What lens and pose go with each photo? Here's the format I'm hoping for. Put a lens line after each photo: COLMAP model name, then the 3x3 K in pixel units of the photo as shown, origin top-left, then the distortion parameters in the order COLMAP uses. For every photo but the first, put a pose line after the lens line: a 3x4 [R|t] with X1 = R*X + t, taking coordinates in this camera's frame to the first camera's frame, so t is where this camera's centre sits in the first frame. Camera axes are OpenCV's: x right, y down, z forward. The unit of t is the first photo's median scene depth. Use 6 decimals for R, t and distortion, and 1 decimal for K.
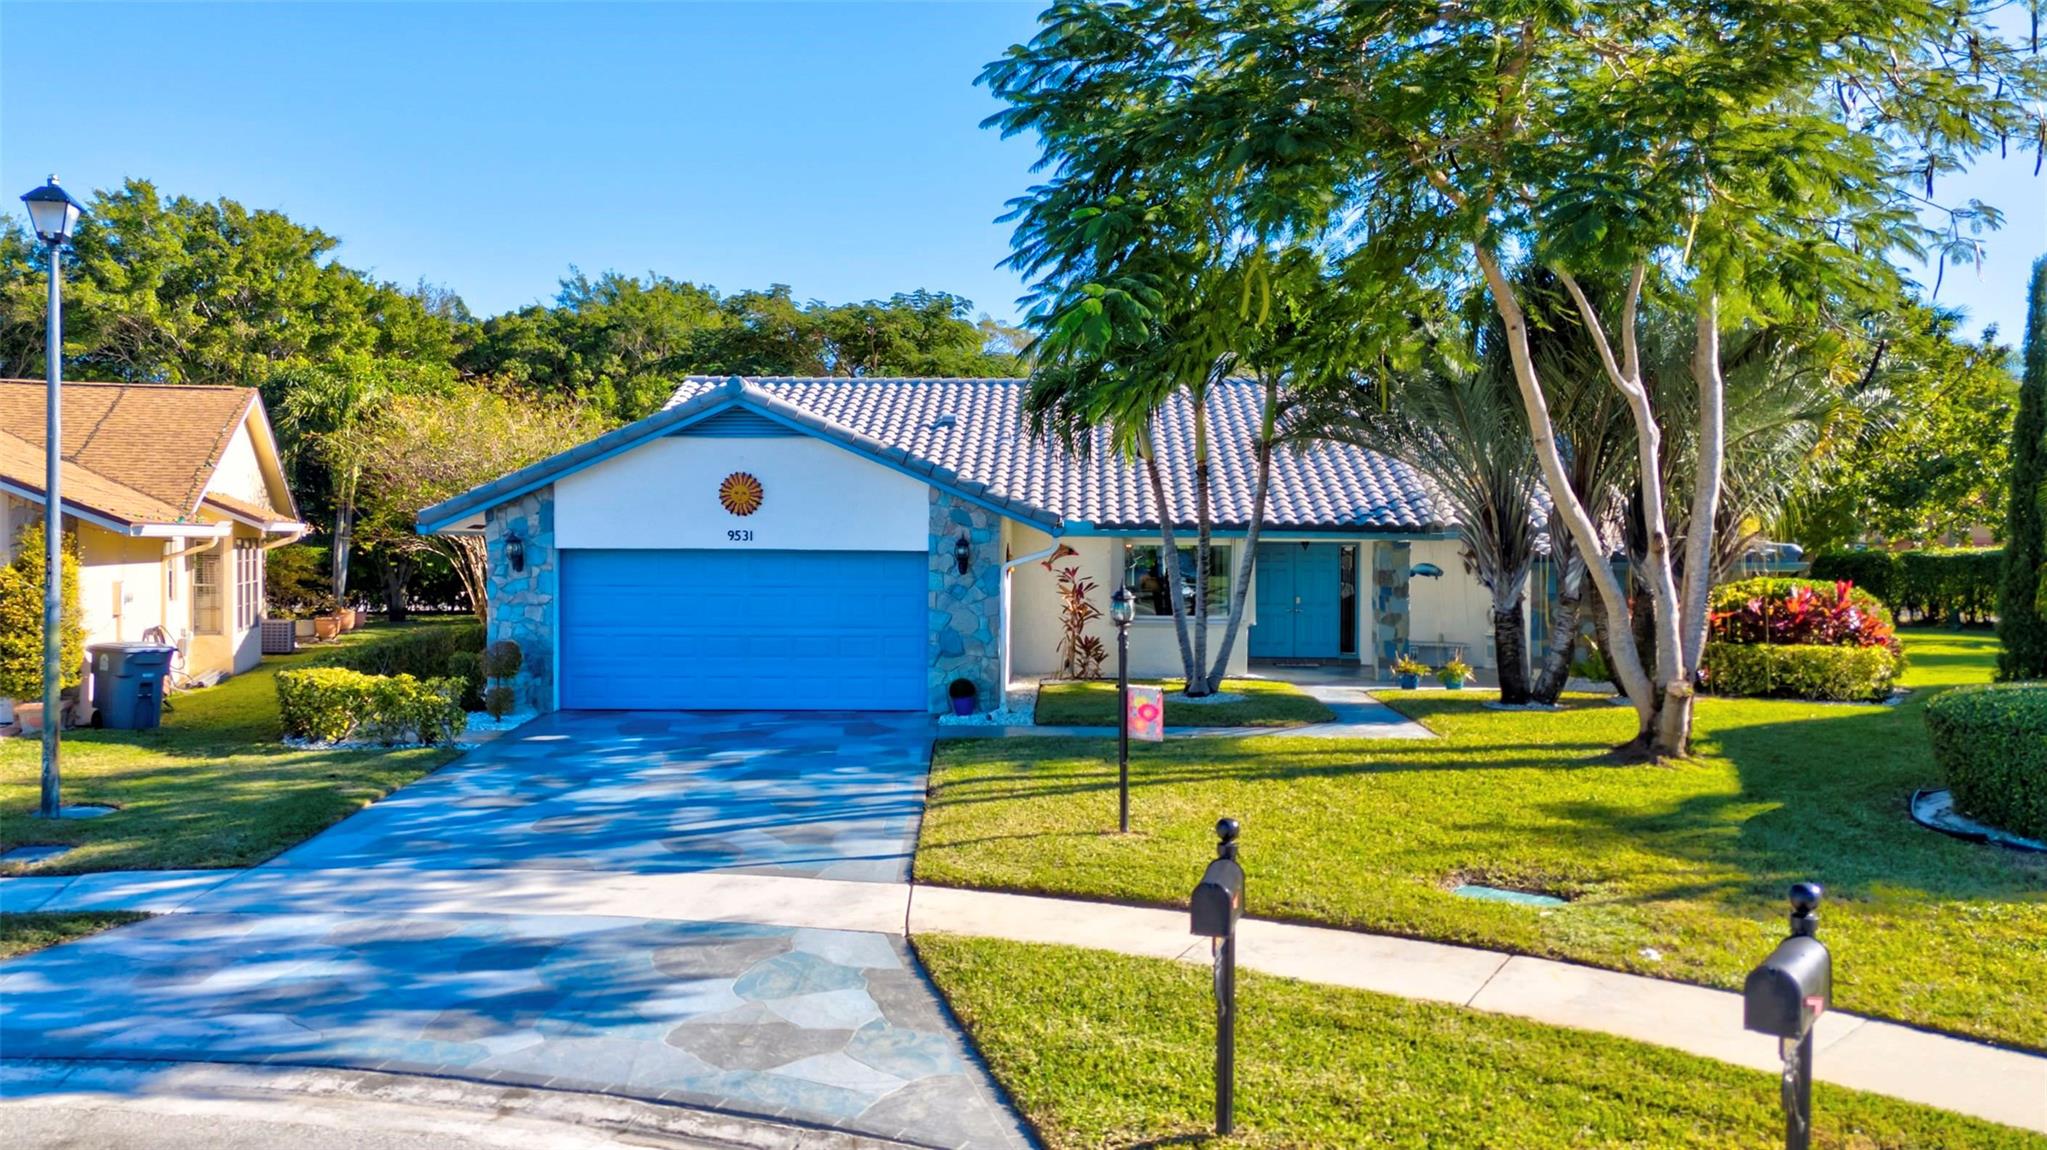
lens RADIAL K [[1590.2, 0, 1077.7], [0, 1590.2, 593.1], [0, 0, 1]] dist [0.152933, -0.306736]
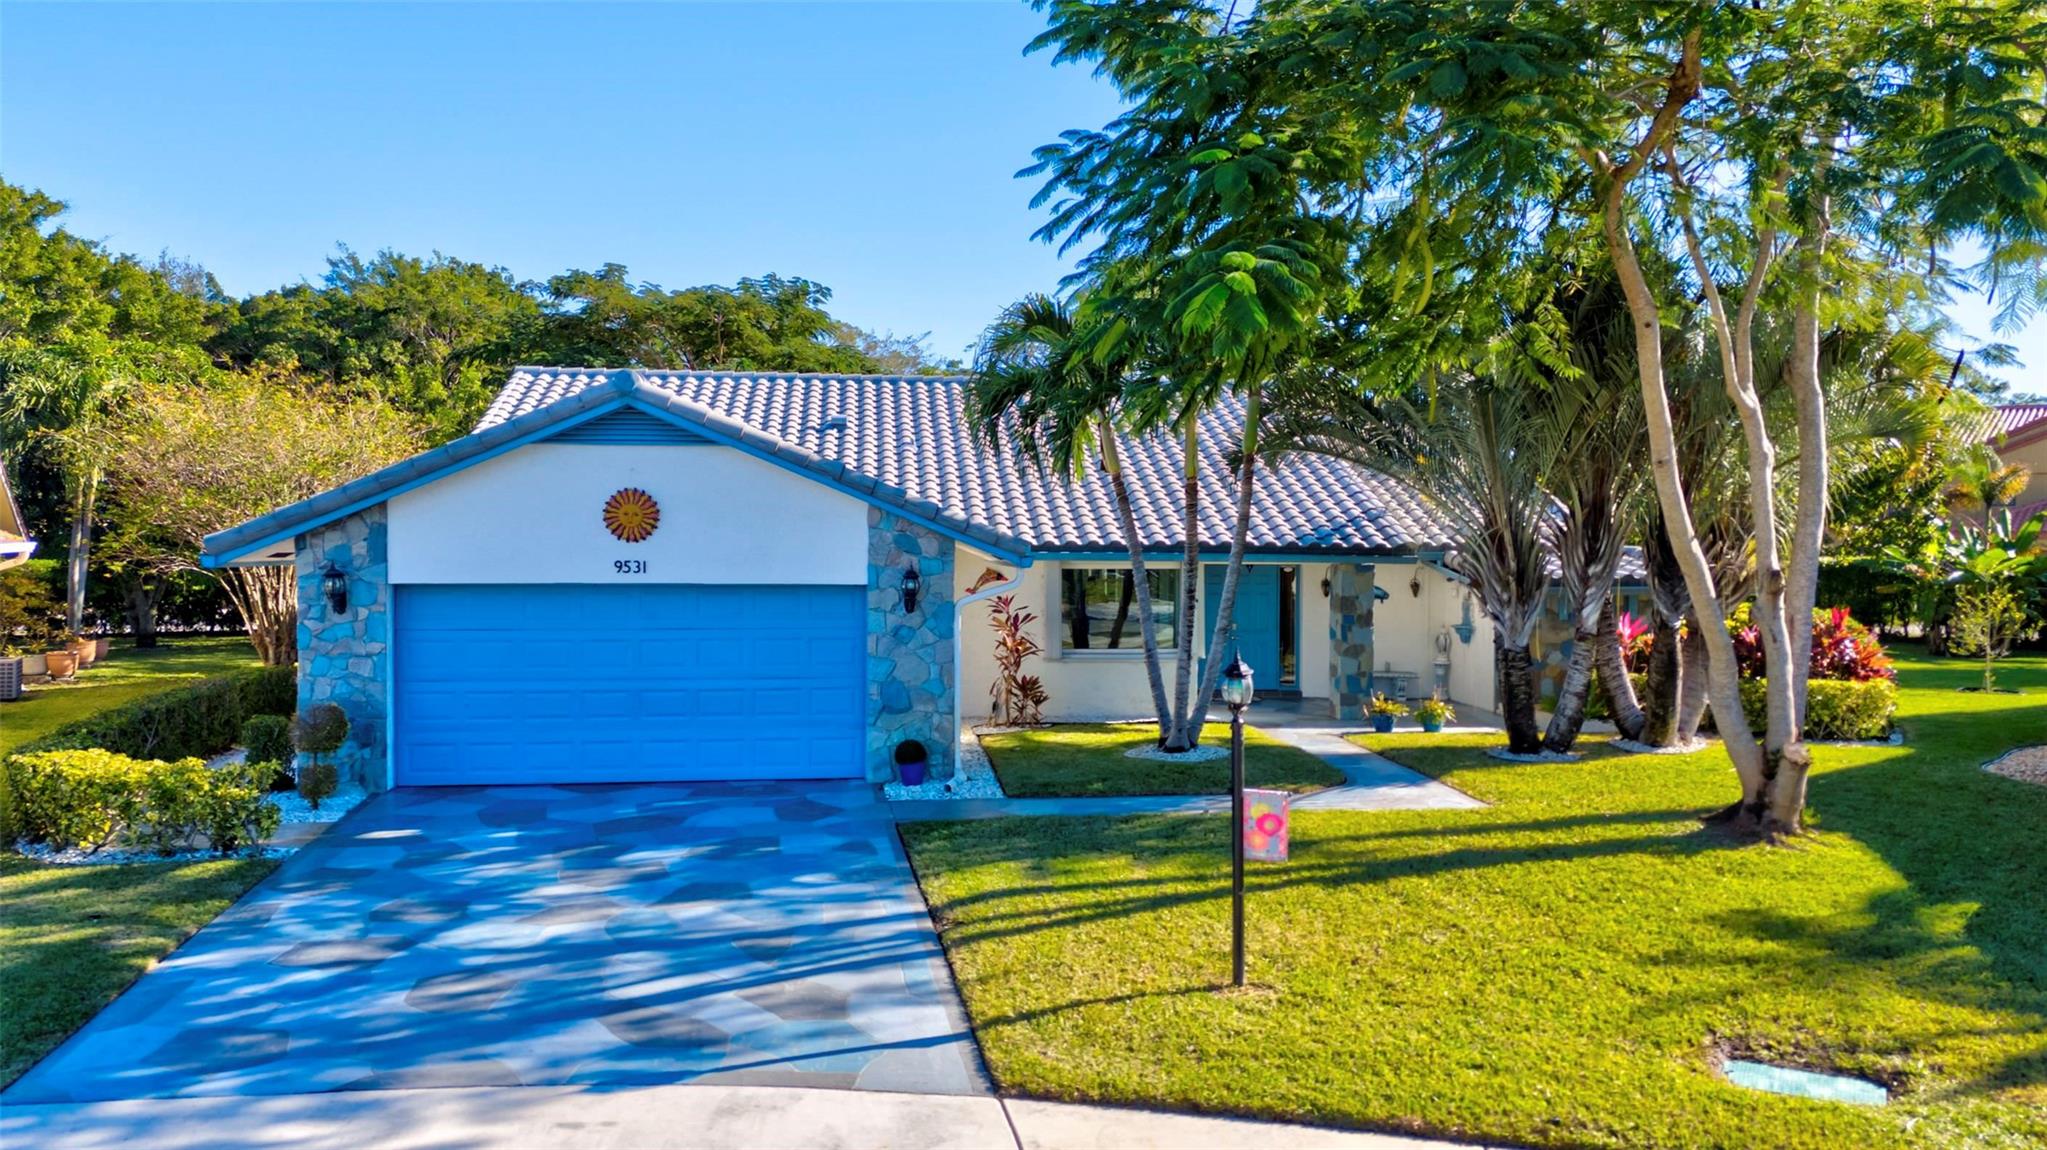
lens RADIAL K [[1485.3, 0, 1023.5], [0, 1485.3, 575.0], [0, 0, 1]] dist [0.103152, -0.119330]
pose [[0.989825, -0.004017, 0.142230, -0.115649], [0.004030, 0.999992, 0.000194, -0.029422], [-0.142230, 0.000381, 0.989834, 0.214825]]
